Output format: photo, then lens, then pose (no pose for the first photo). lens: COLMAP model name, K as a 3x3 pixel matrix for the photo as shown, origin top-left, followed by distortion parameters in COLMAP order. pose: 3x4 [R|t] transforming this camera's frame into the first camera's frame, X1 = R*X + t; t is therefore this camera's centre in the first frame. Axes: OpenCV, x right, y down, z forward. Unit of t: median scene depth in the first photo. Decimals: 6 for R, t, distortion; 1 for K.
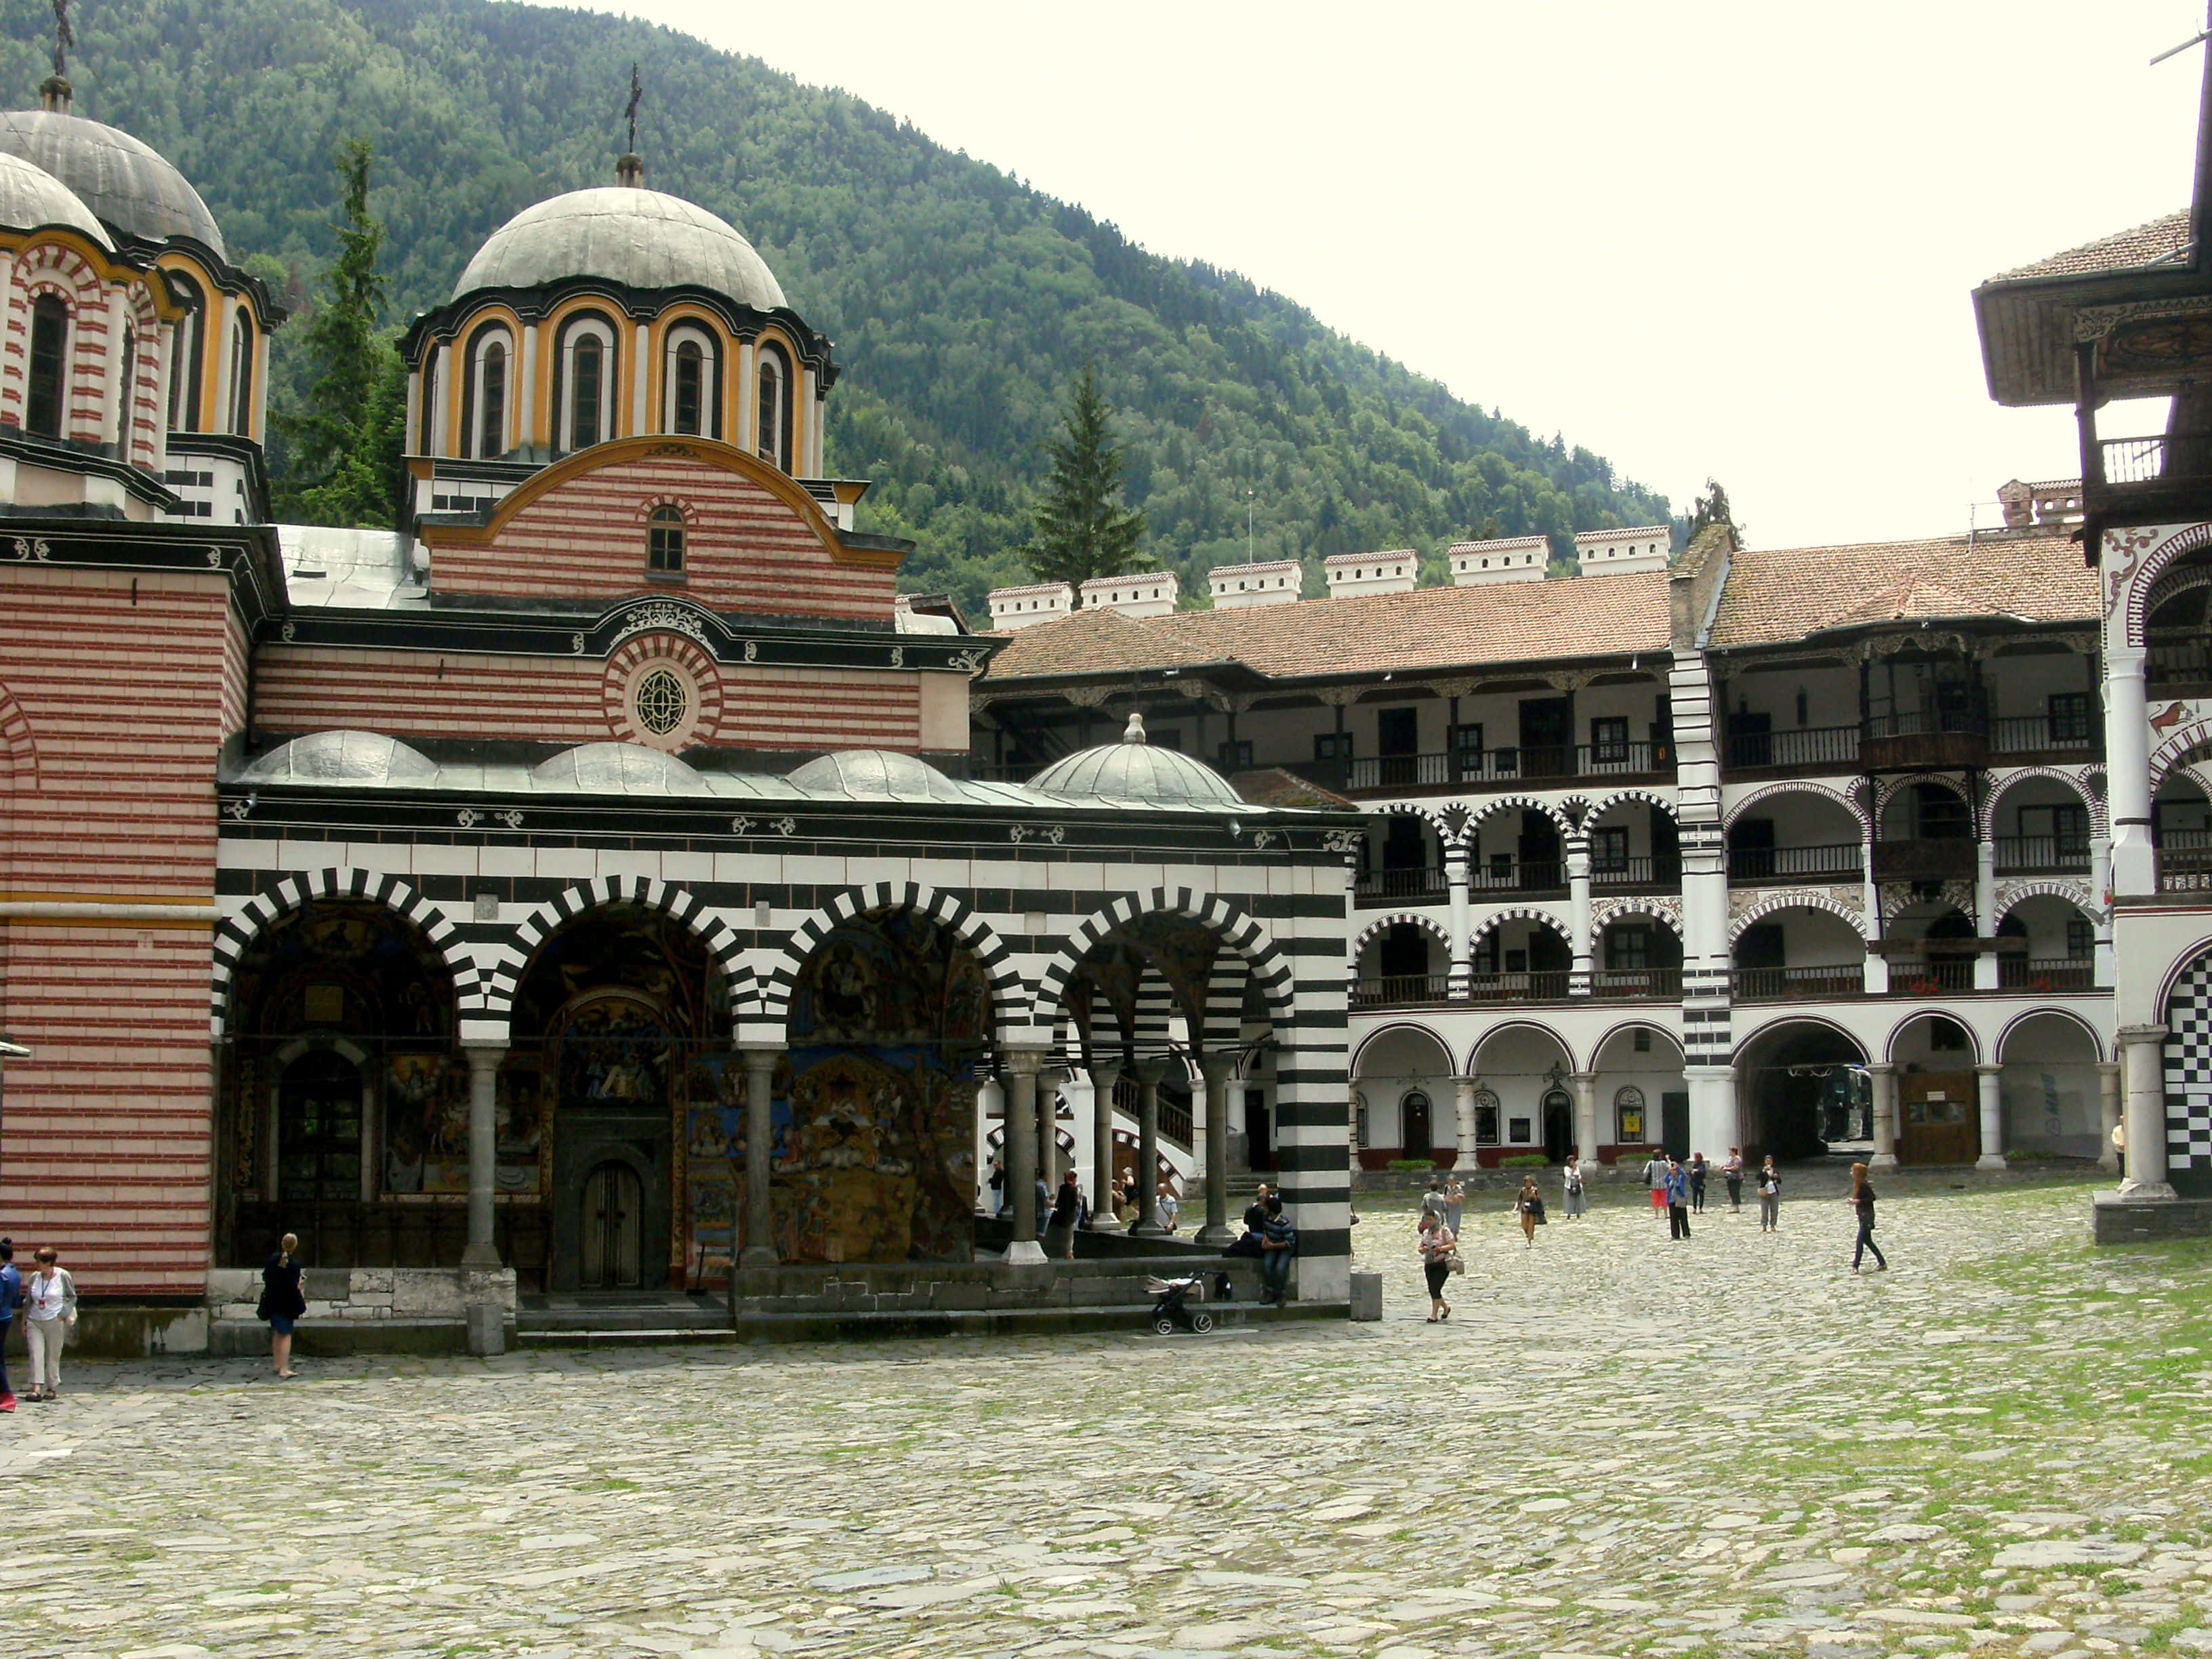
lens RADIAL K [[2413.3, 0, 1106.0], [0, 2413.3, 829.5], [0, 0, 1]] dist [-0.157869, 0.111485]
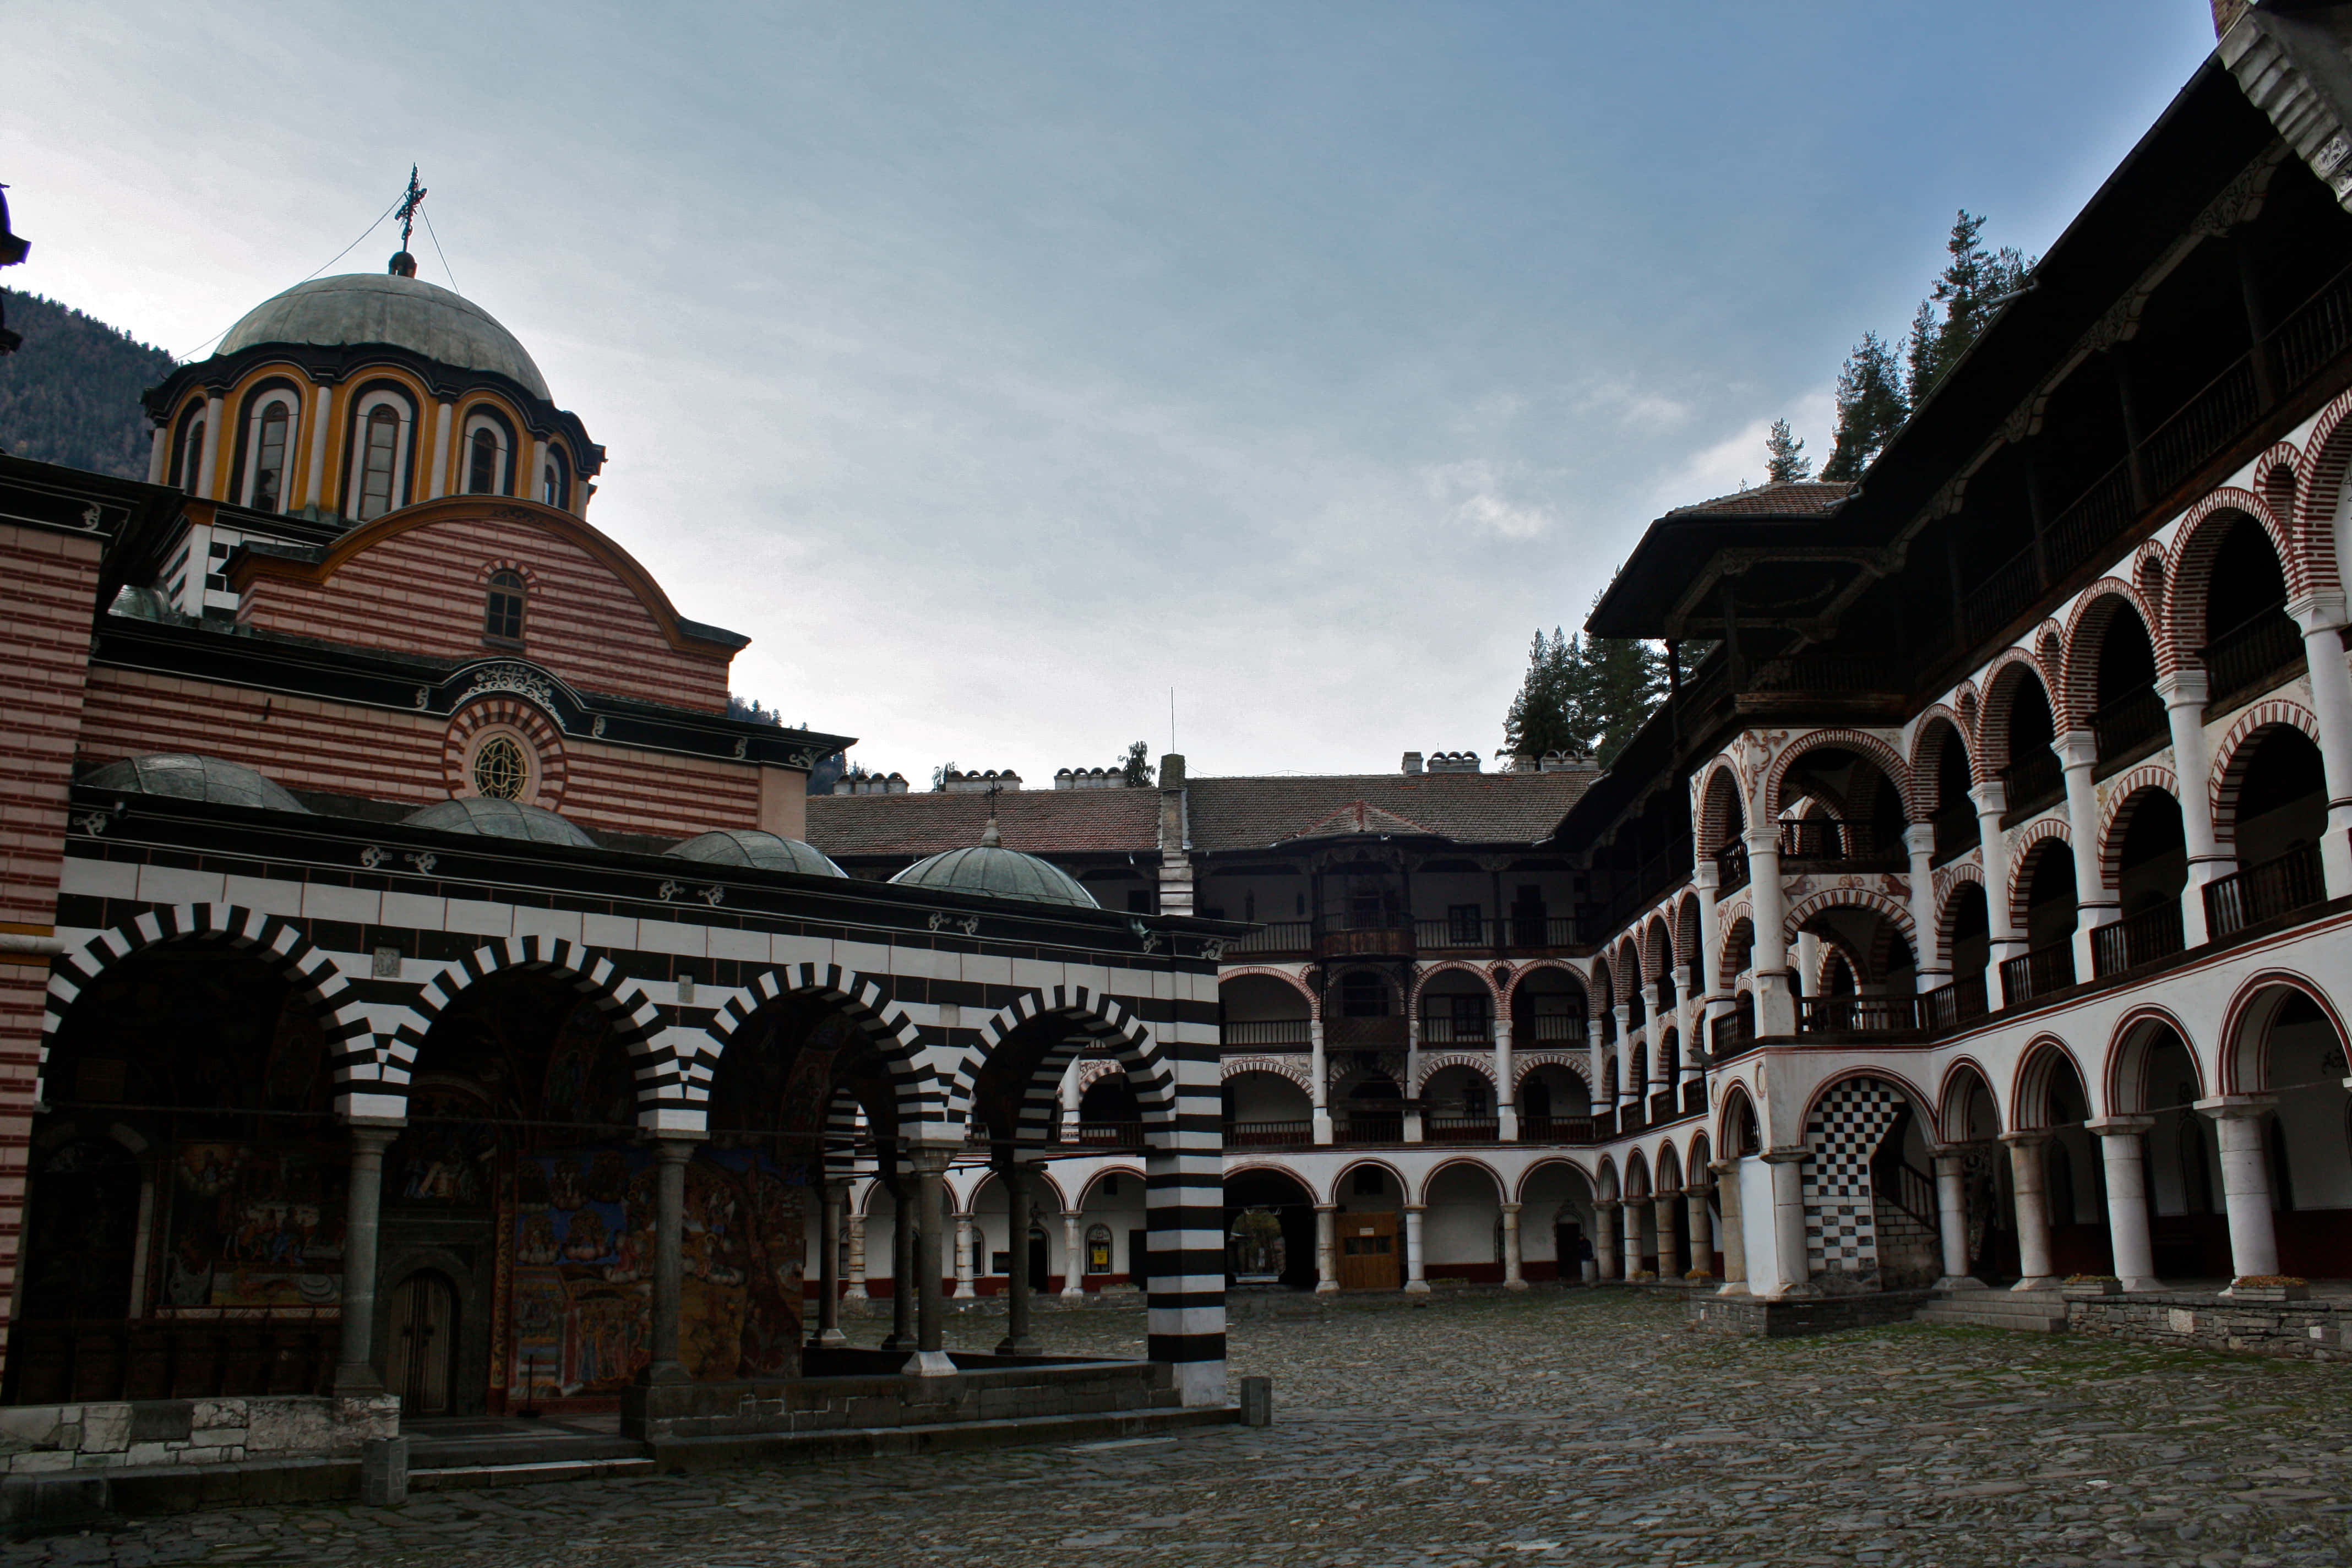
lens RADIAL K [[1938.6, 0, 1176.0], [0, 1938.6, 784.0], [0, 0, 1]] dist [-0.156925, 0.158266]
pose [[0.934754, 0.077027, 0.346846, -0.201044], [-0.032297, 0.990597, -0.132947, 0.043133], [-0.353825, 0.113071, 0.928452, 0.222841]]
